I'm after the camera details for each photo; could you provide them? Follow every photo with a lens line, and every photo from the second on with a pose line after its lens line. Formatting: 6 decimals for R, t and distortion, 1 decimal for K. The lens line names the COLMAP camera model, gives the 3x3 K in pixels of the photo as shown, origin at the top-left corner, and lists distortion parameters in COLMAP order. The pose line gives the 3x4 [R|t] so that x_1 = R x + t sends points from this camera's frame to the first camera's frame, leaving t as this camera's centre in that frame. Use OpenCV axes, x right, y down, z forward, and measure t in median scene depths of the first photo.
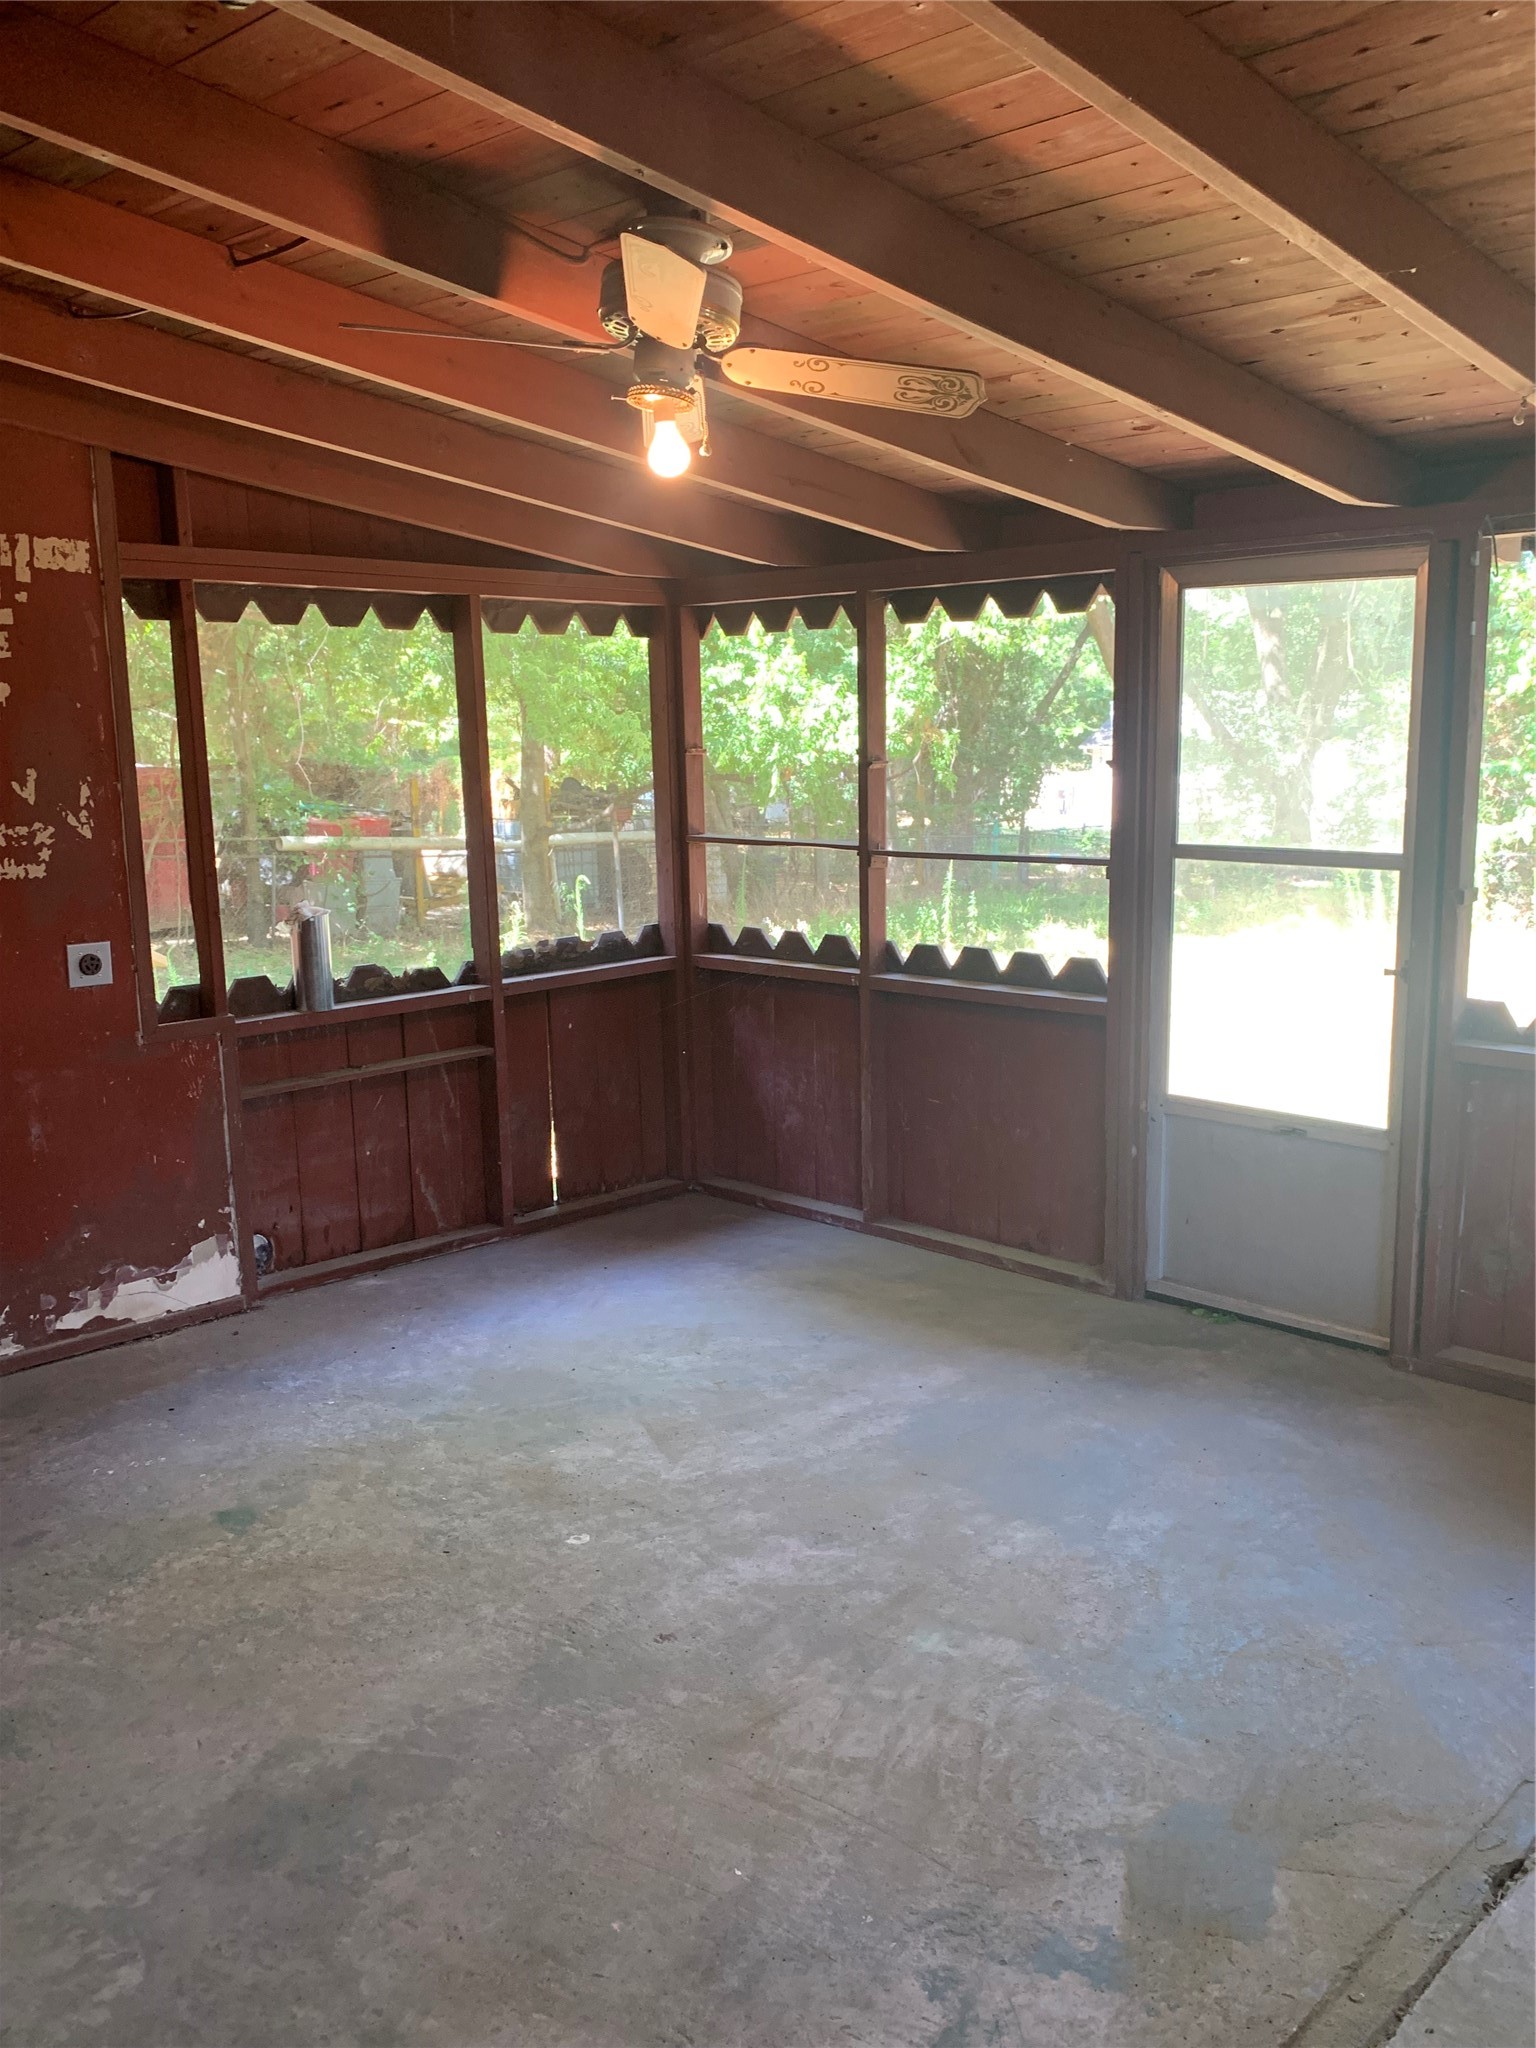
lens RADIAL K [[1711.4, 0, 767.2], [0, 1711.4, 1026.3], [0, 0, 1]] dist [0.038897, -0.061737]
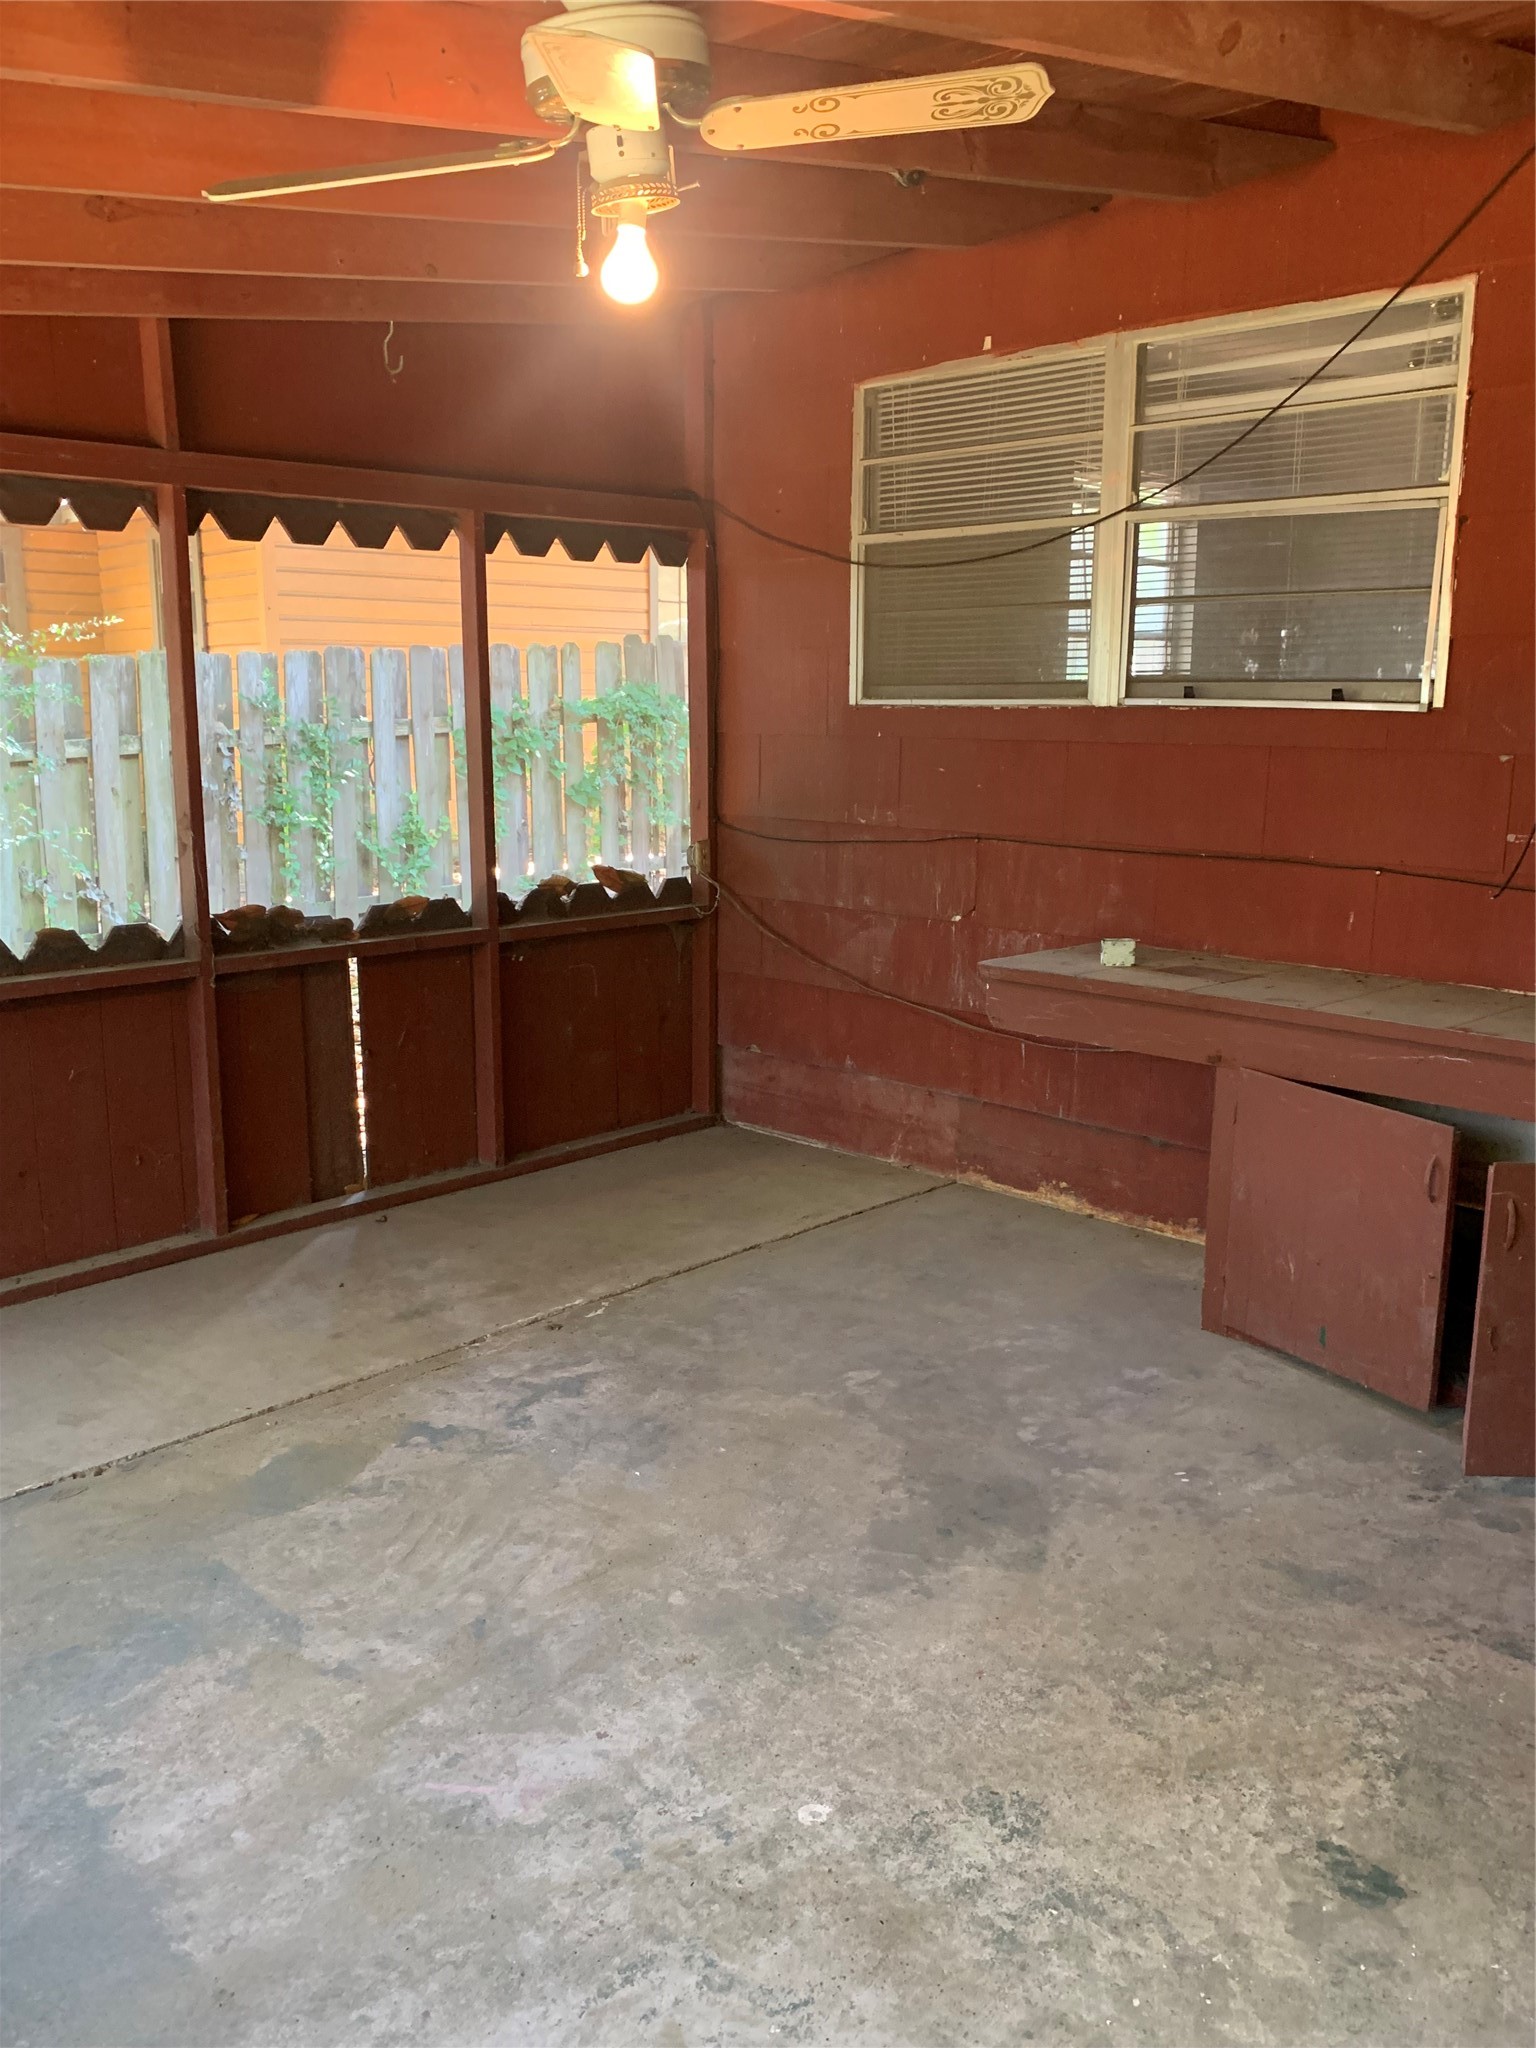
lens RADIAL K [[1711.4, 0, 767.7], [0, 1711.4, 1024.4], [0, 0, 1]] dist [0.038897, -0.061737]
pose [[-0.999855, 0.005244, 0.016226, -0.118157], [0.010843, 0.929892, 0.367672, -0.285670], [-0.013160, 0.367795, -0.929814, 1.731490]]
